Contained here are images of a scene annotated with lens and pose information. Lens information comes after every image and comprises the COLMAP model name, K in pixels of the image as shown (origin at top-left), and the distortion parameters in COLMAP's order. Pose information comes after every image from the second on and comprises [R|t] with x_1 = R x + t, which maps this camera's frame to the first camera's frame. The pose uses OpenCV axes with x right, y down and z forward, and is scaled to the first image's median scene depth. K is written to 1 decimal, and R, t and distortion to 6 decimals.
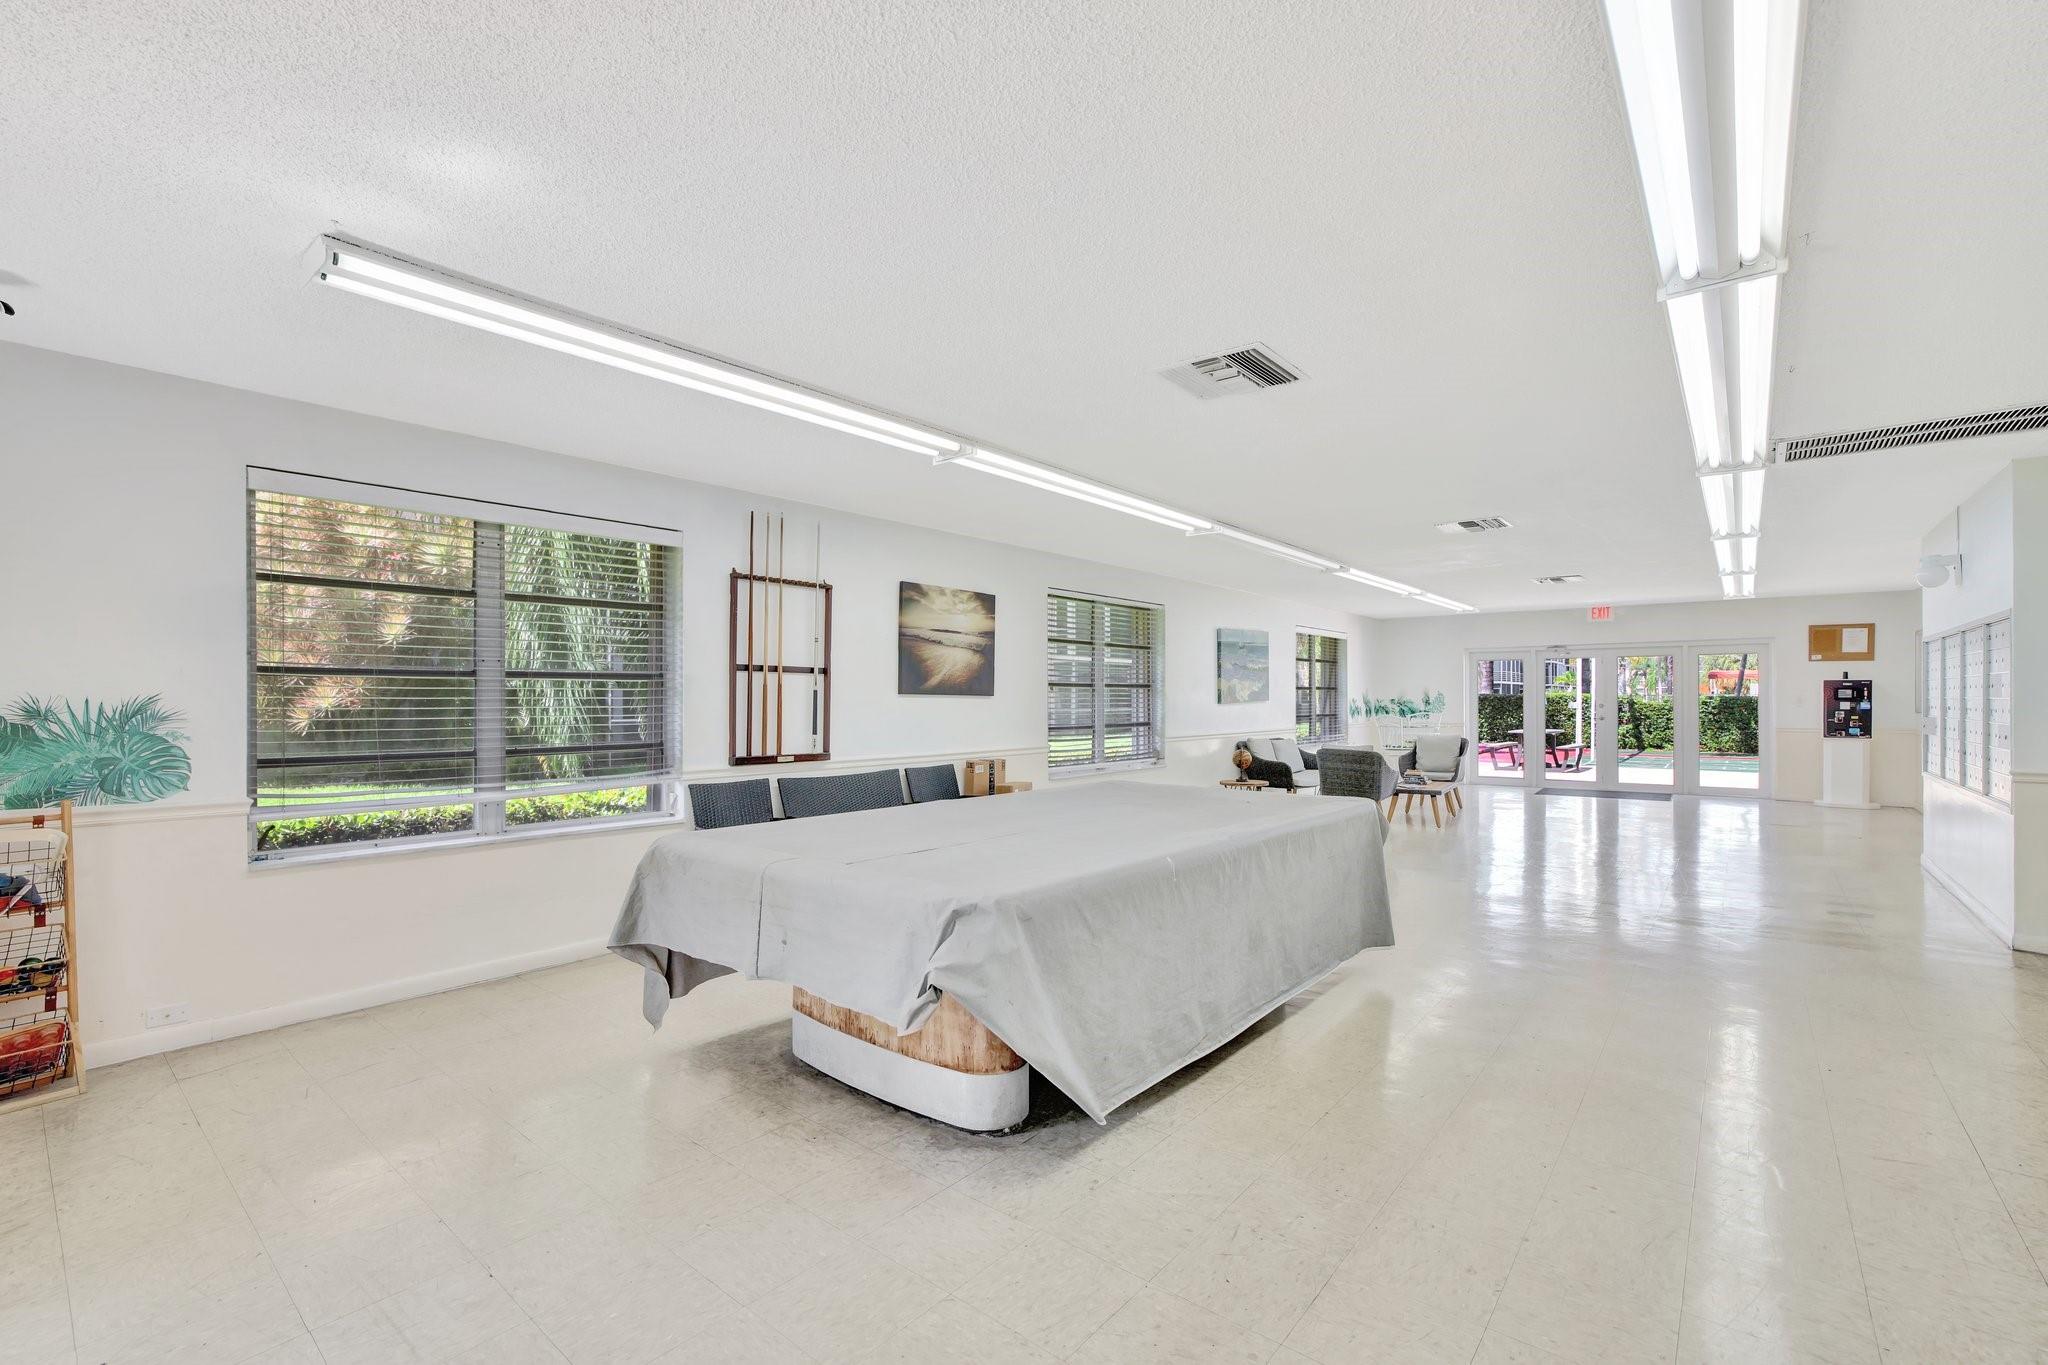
lens RADIAL K [[894.1, 0, 995.5], [0, 894.1, 674.8], [0, 0, 1]] dist [-0.051647, 0.018294]
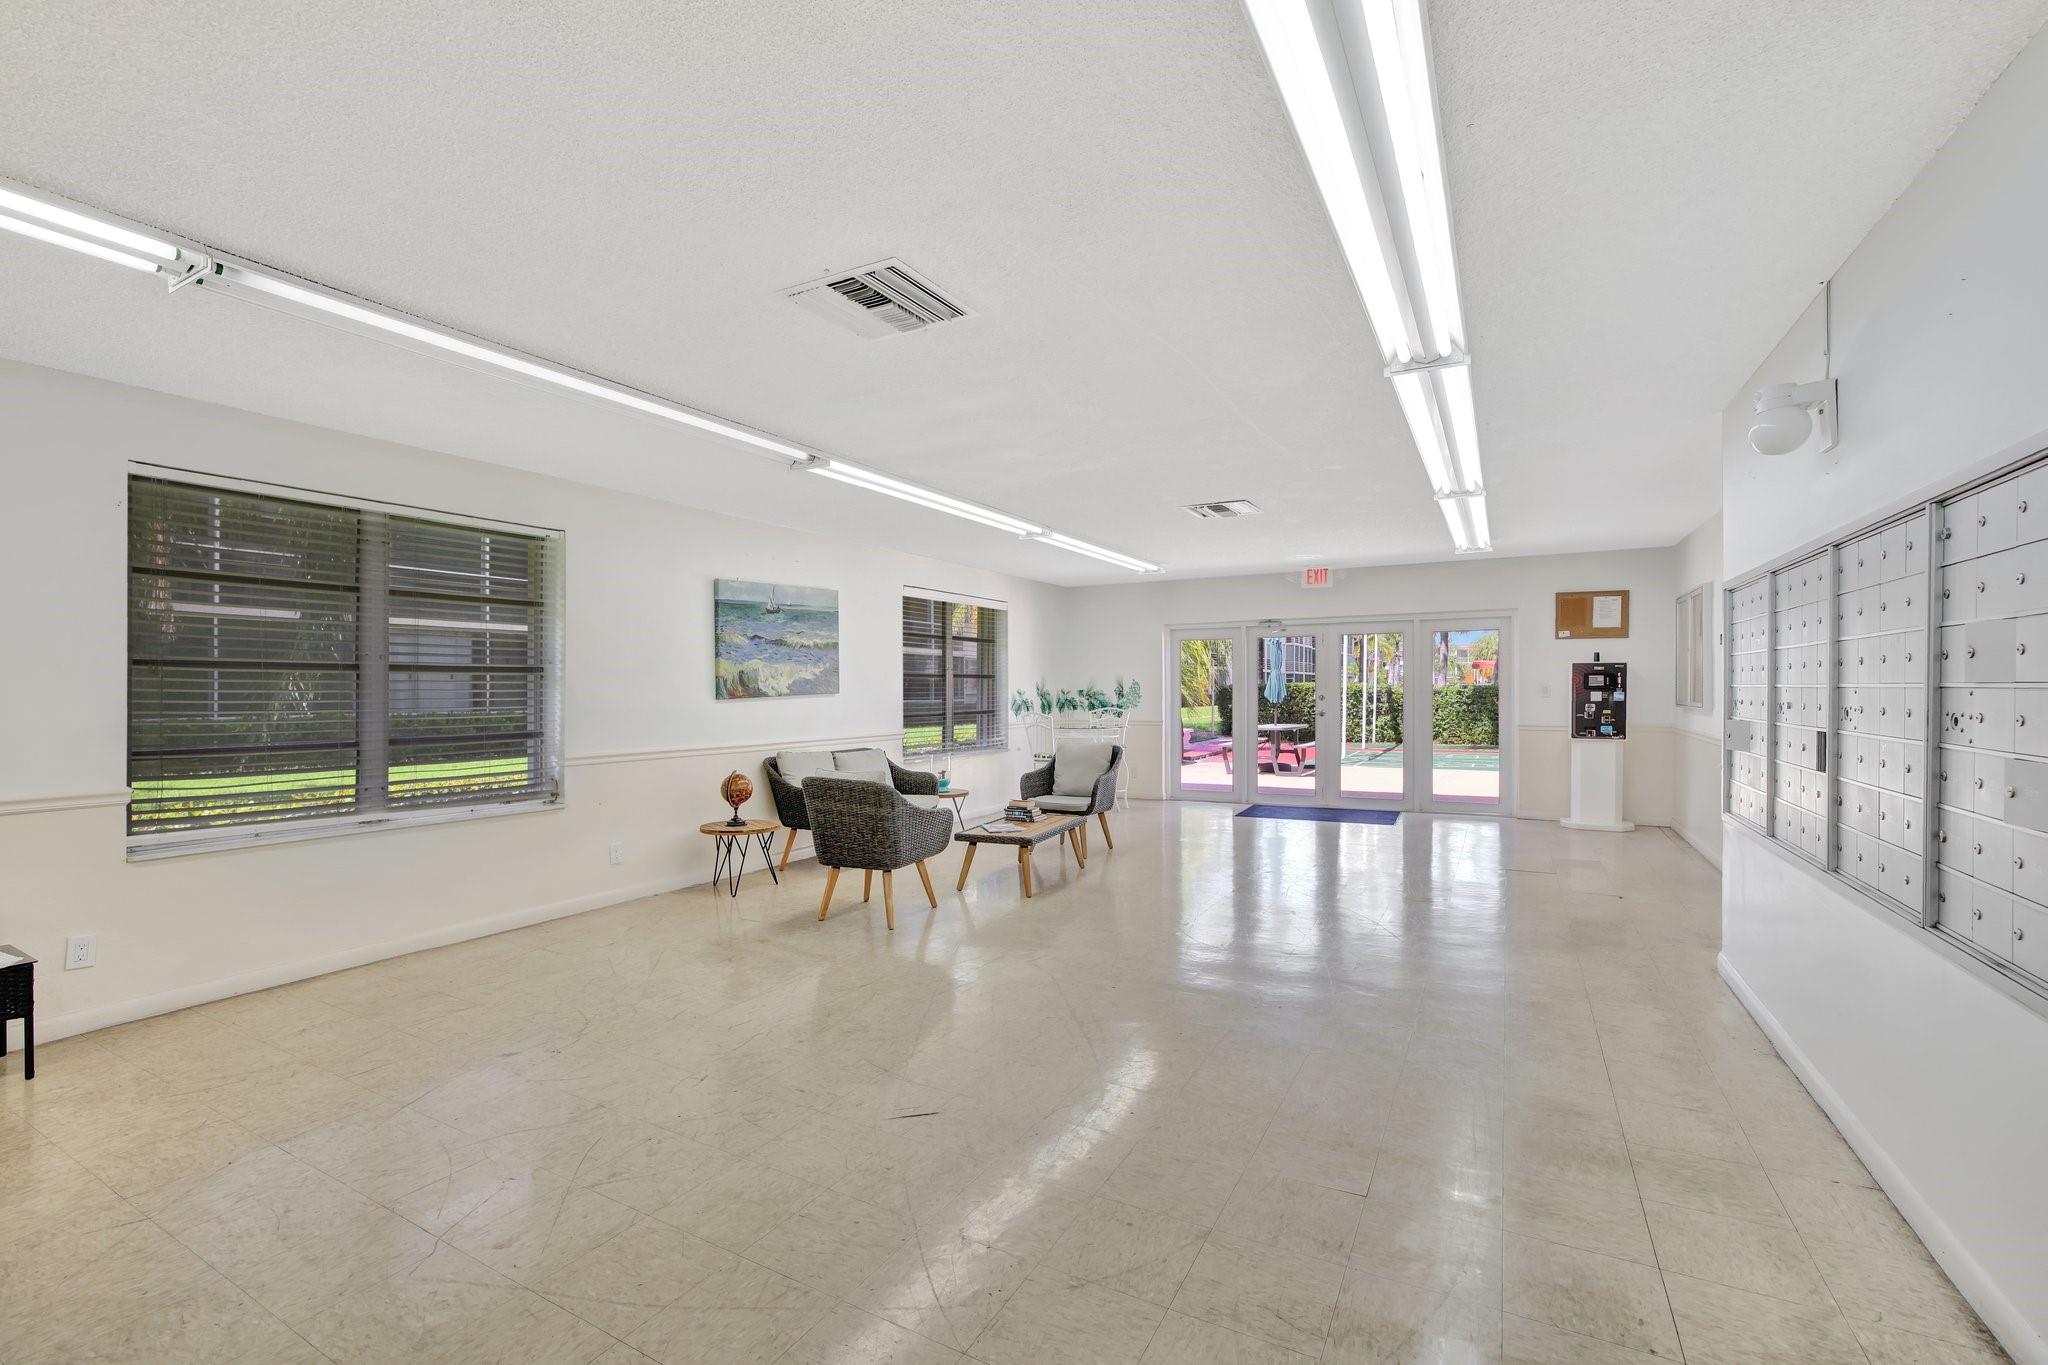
lens RADIAL K [[894.1, 0, 995.5], [0, 894.1, 674.8], [0, 0, 1]] dist [-0.051647, 0.018294]
pose [[0.982907, -0.001736, 0.184094, 0.313039], [-0.000029, 0.999954, 0.009581, 0.008987], [-0.184102, -0.009423, 0.982862, 0.331619]]
